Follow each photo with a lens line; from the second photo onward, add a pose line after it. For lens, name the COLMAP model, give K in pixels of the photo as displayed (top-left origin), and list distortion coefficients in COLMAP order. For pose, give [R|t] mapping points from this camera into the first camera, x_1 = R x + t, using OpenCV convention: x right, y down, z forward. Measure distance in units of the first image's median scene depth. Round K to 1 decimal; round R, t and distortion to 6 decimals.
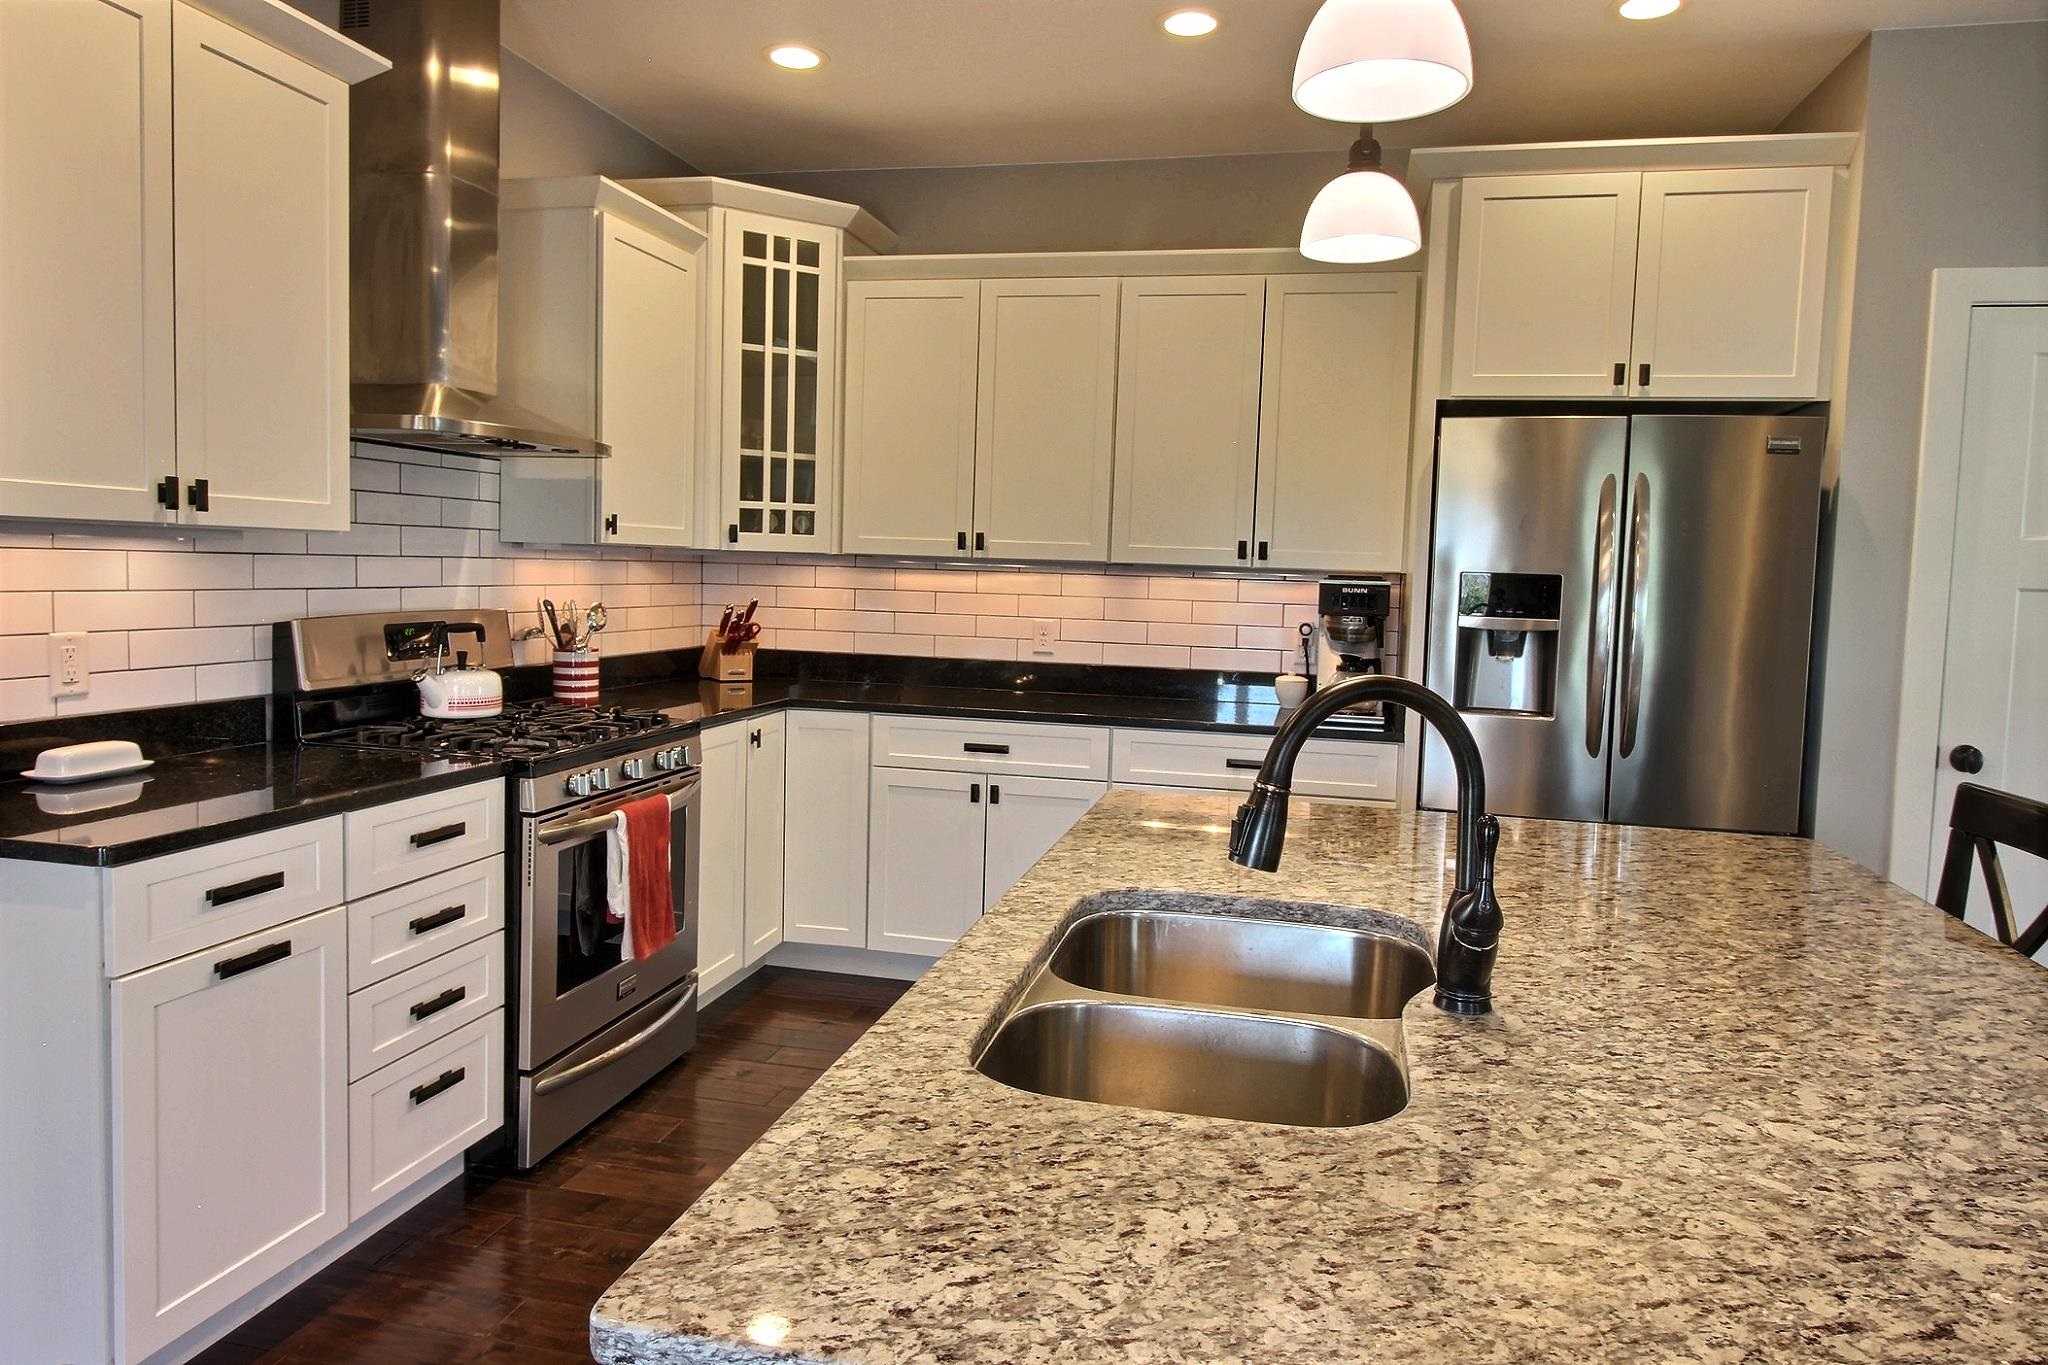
lens RADIAL K [[1294.3, 0, 1032.0], [0, 1294.3, 651.1], [0, 0, 1]] dist [0.012678, -0.013692]
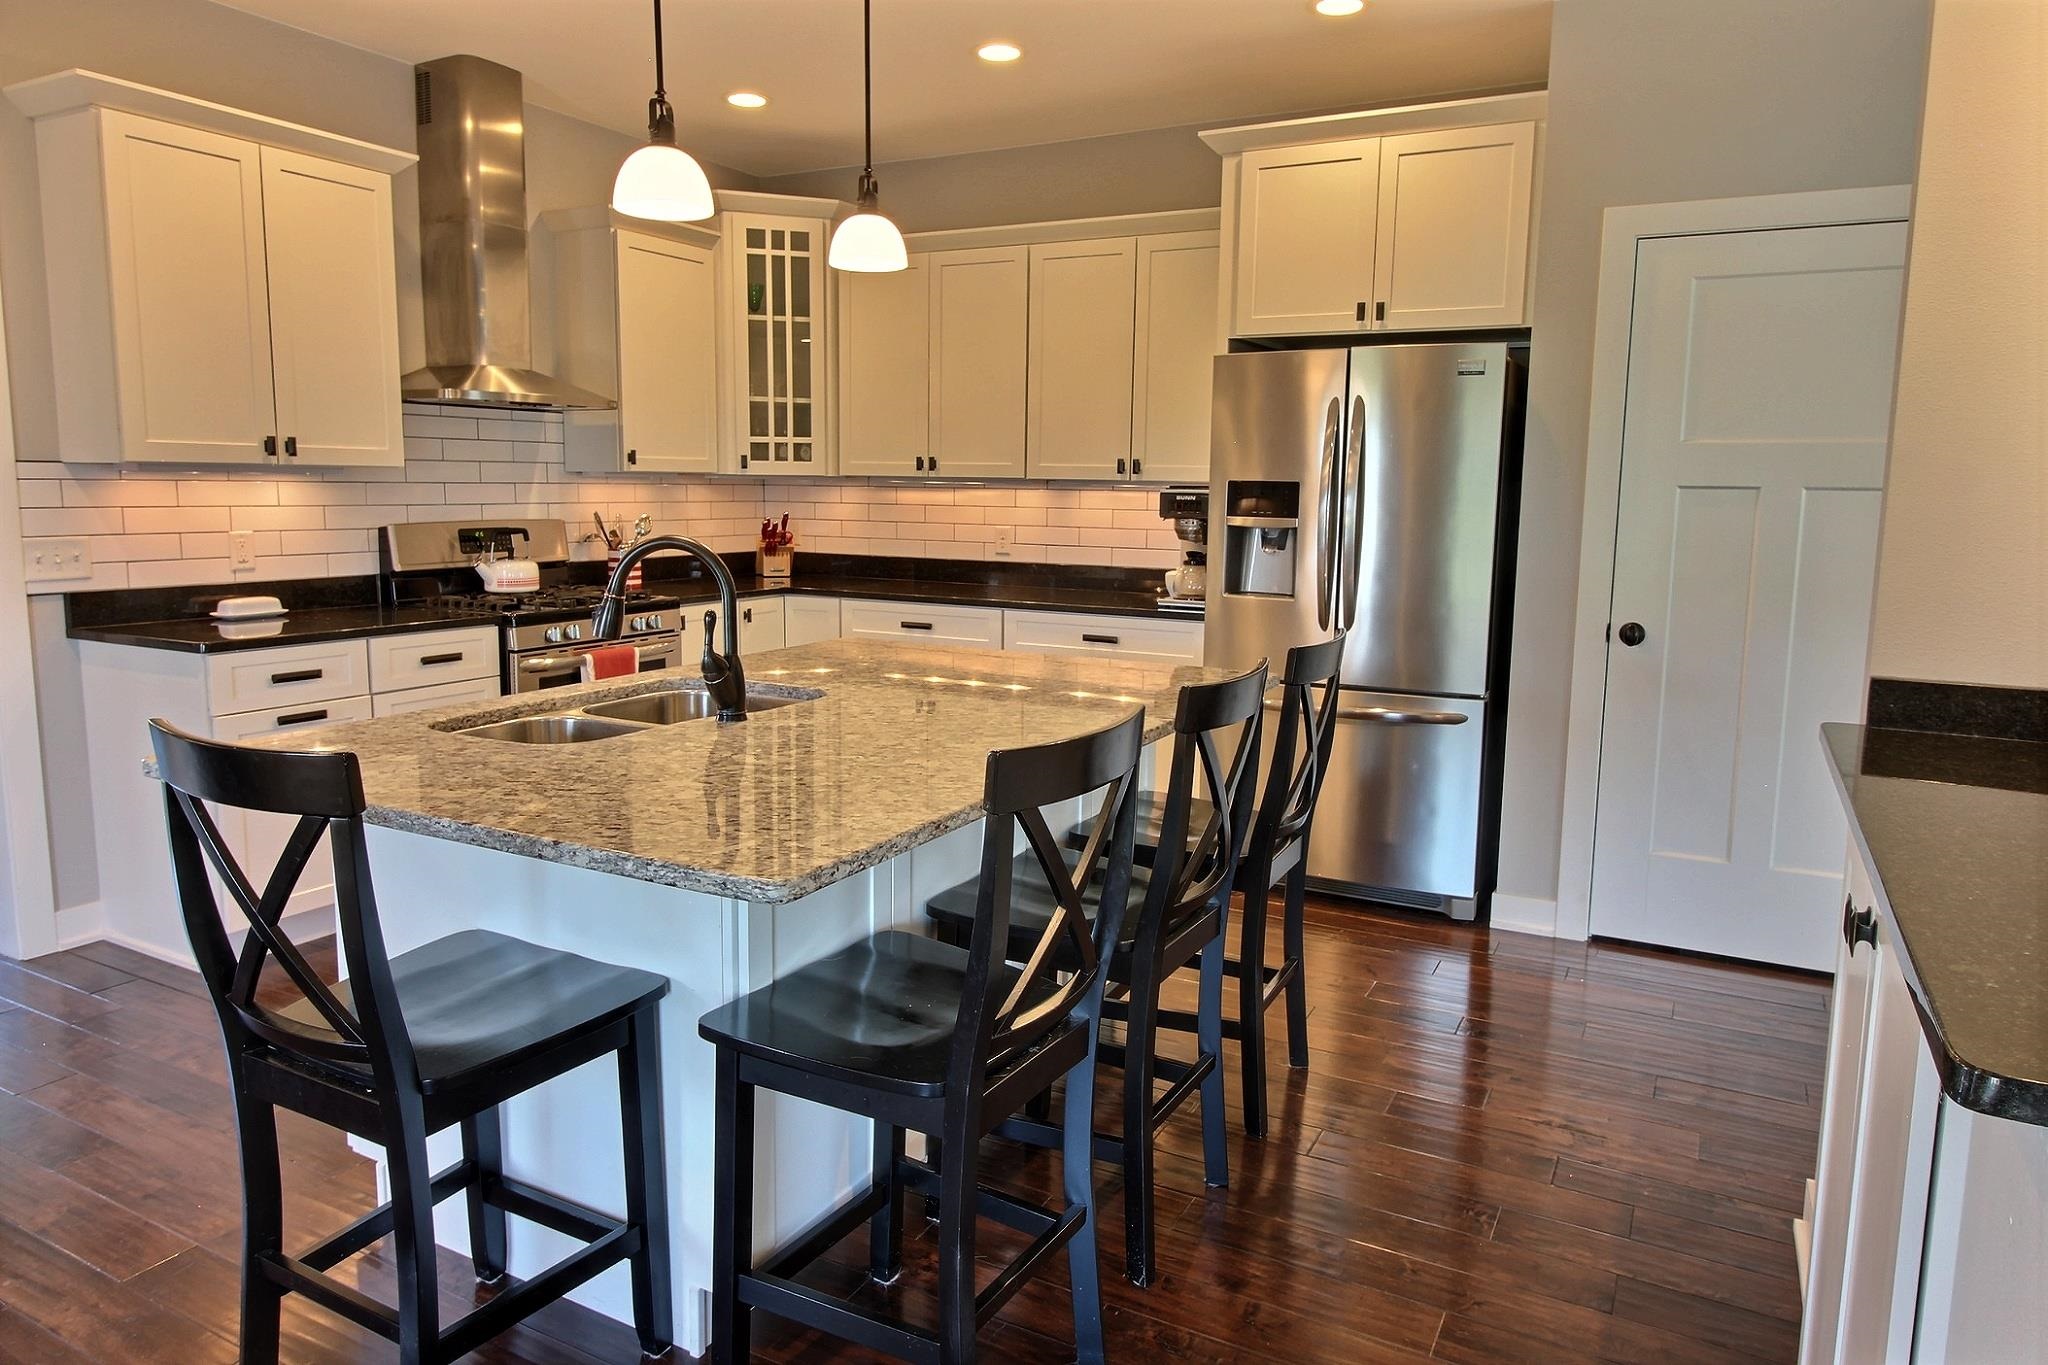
lens RADIAL K [[1300.7, 0, 1035.1], [0, 1300.7, 651.1], [0, 0, 1]] dist [0.009656, -0.010574]
pose [[0.965795, 0.015657, -0.258833, 0.421550], [-0.000673, 0.998323, 0.057878, 0.025861], [0.259305, -0.055724, 0.964187, -0.221439]]
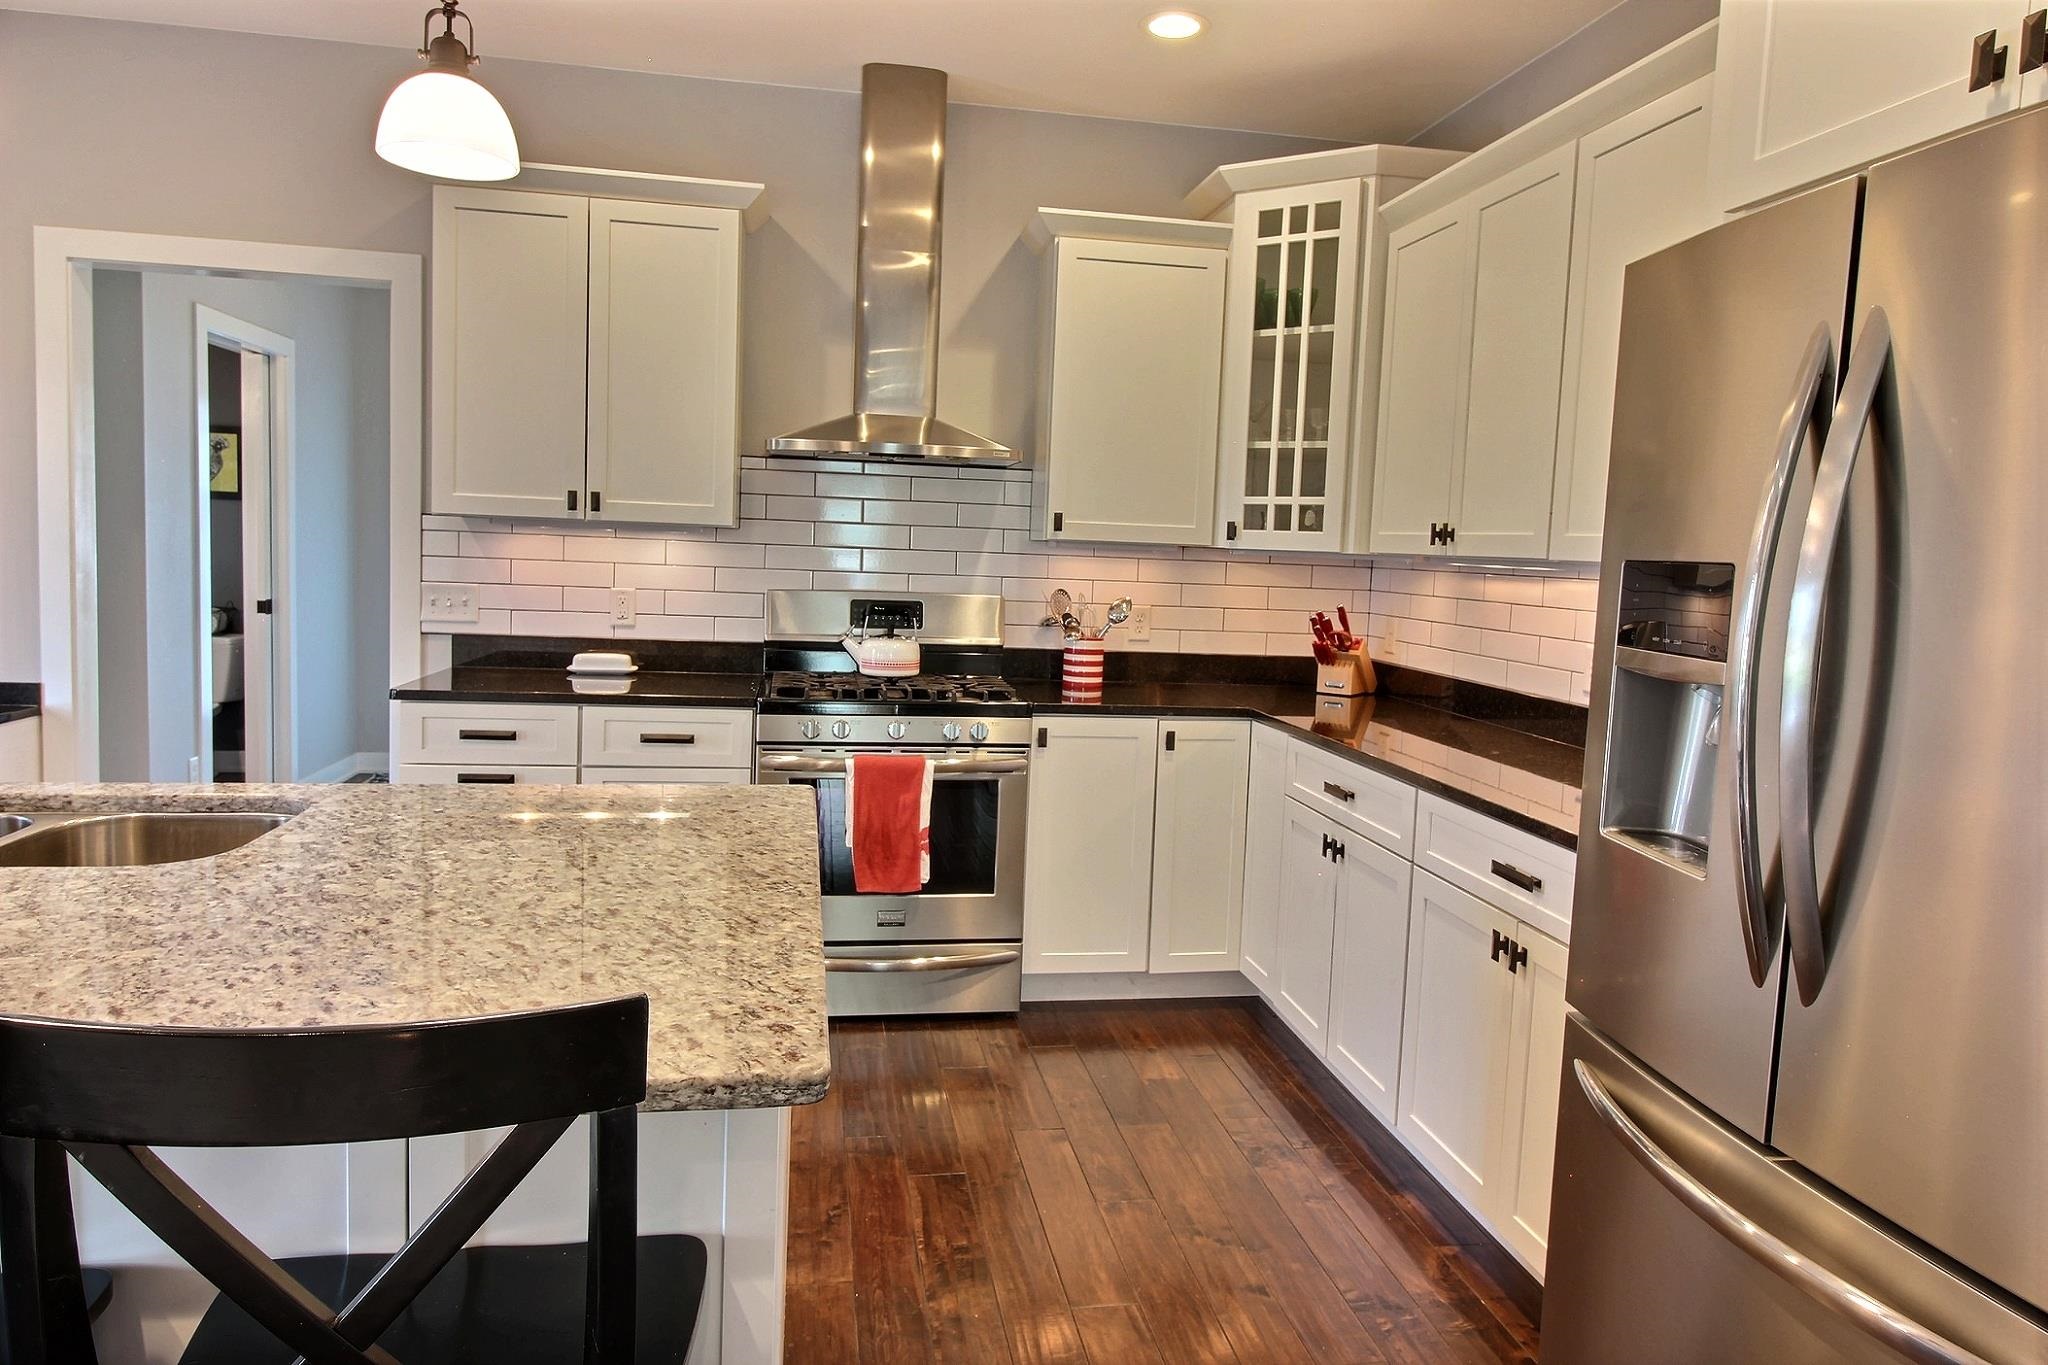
lens RADIAL K [[1294.3, 0, 1032.0], [0, 1294.3, 651.1], [0, 0, 1]] dist [0.012678, -0.013692]
pose [[0.392699, 0.061024, -0.917640, 0.626505], [-0.088638, 0.995662, 0.028281, -0.017147], [0.915386, 0.070232, 0.396404, 0.516675]]
